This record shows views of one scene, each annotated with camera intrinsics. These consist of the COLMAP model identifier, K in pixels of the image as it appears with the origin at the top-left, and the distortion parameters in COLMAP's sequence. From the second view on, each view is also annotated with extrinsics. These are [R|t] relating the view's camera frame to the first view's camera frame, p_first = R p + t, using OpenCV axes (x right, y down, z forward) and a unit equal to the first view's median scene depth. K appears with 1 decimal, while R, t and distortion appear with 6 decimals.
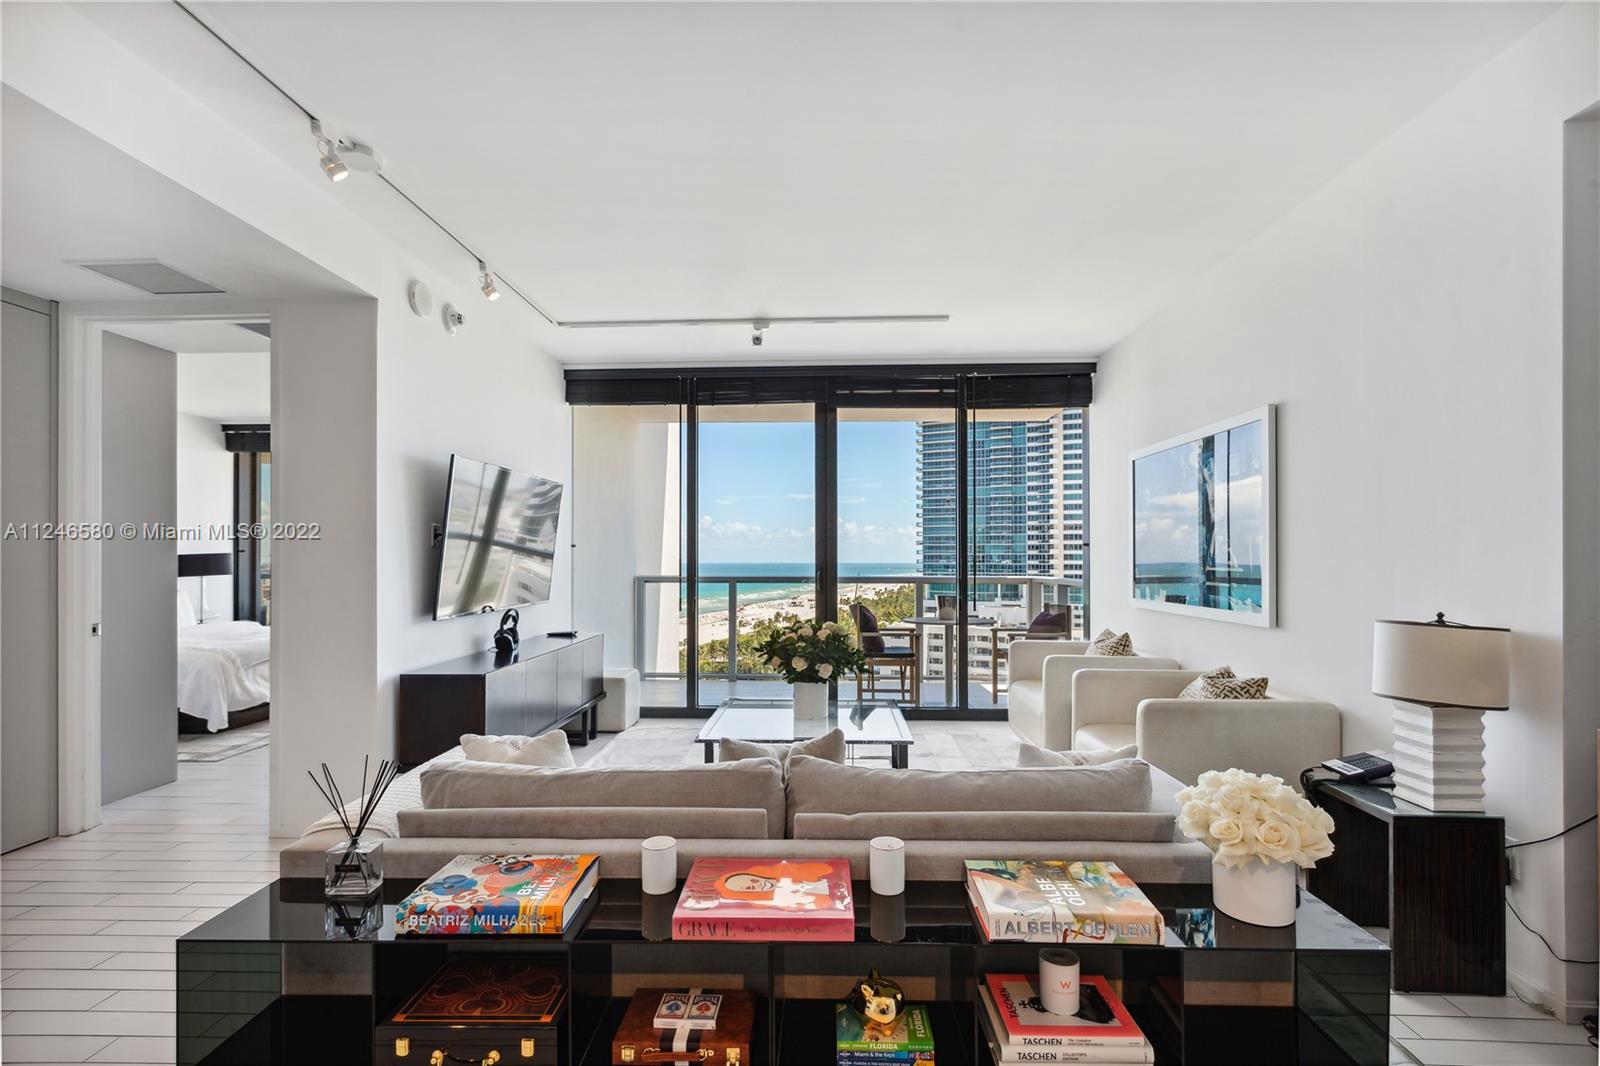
lens RADIAL K [[736.4, 0, 843.7], [0, 736.4, 557.6], [0, 0, 1]] dist [0.003681, -0.001424]
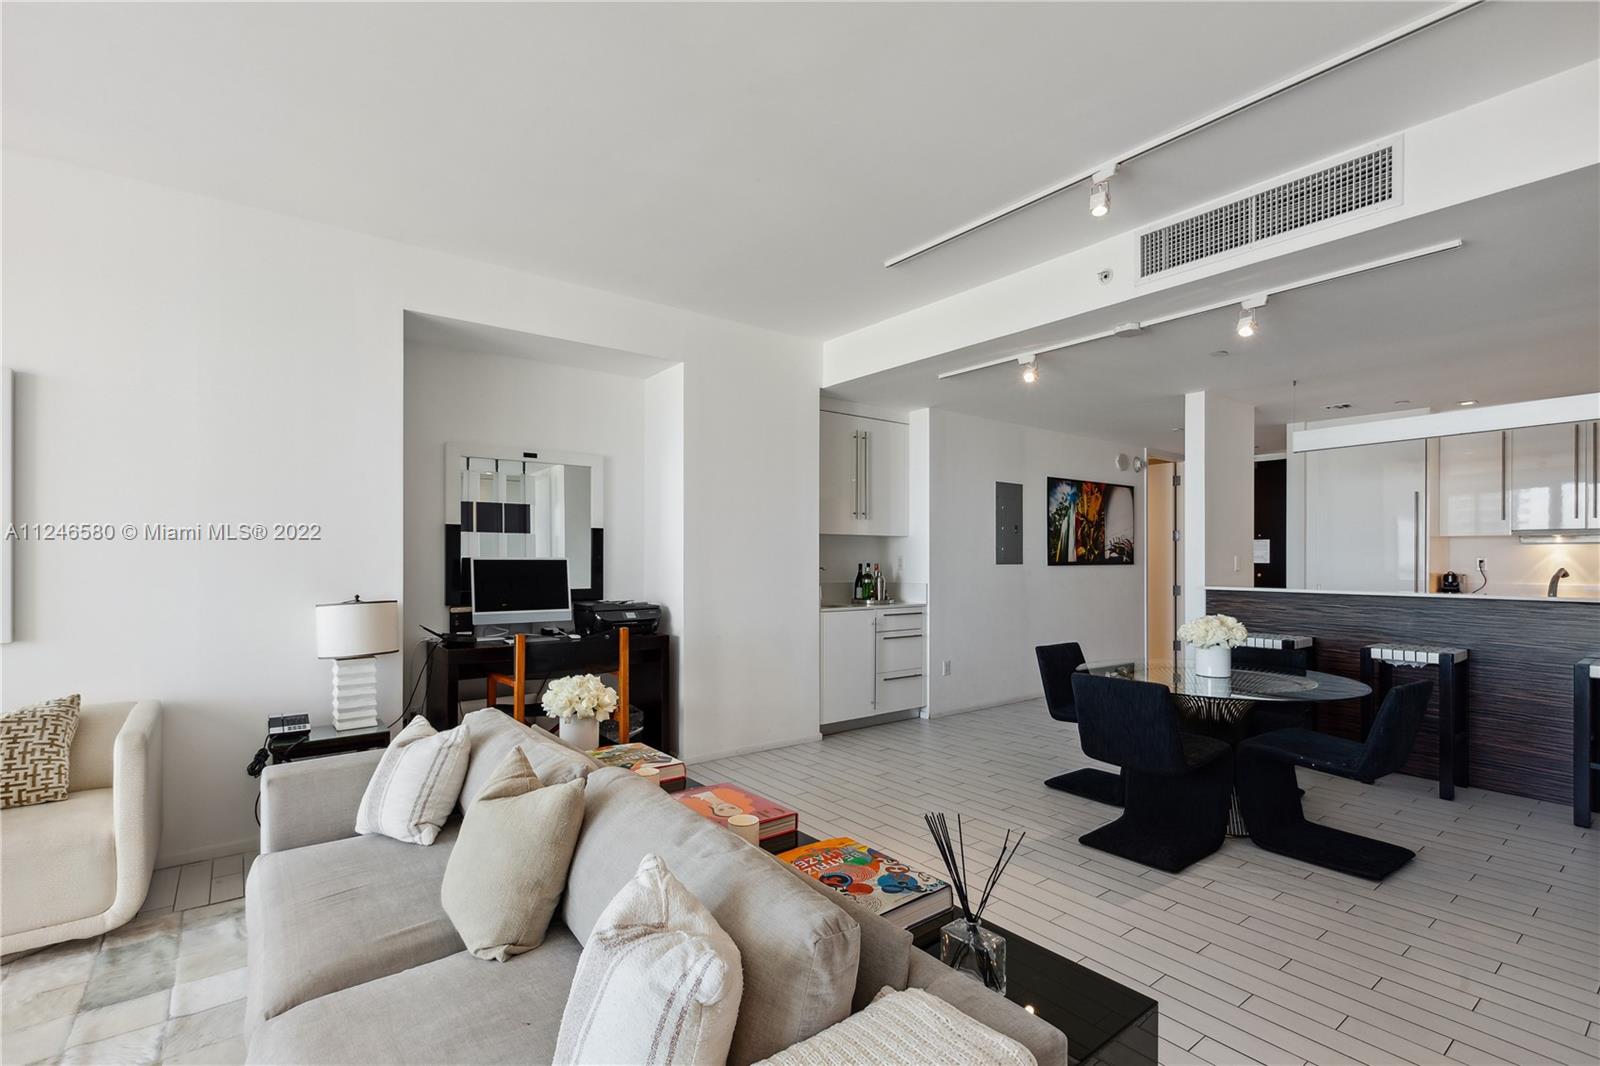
lens RADIAL K [[736.4, 0, 747.2], [0, 736.4, 551.7], [0, 0, 1]] dist [0.003681, -0.001424]
pose [[-0.563558, 0.001304, 0.826075, -0.854301], [-0.004717, 0.999977, -0.004796, -0.007062], [-0.826063, -0.006600, -0.563539, 1.191135]]
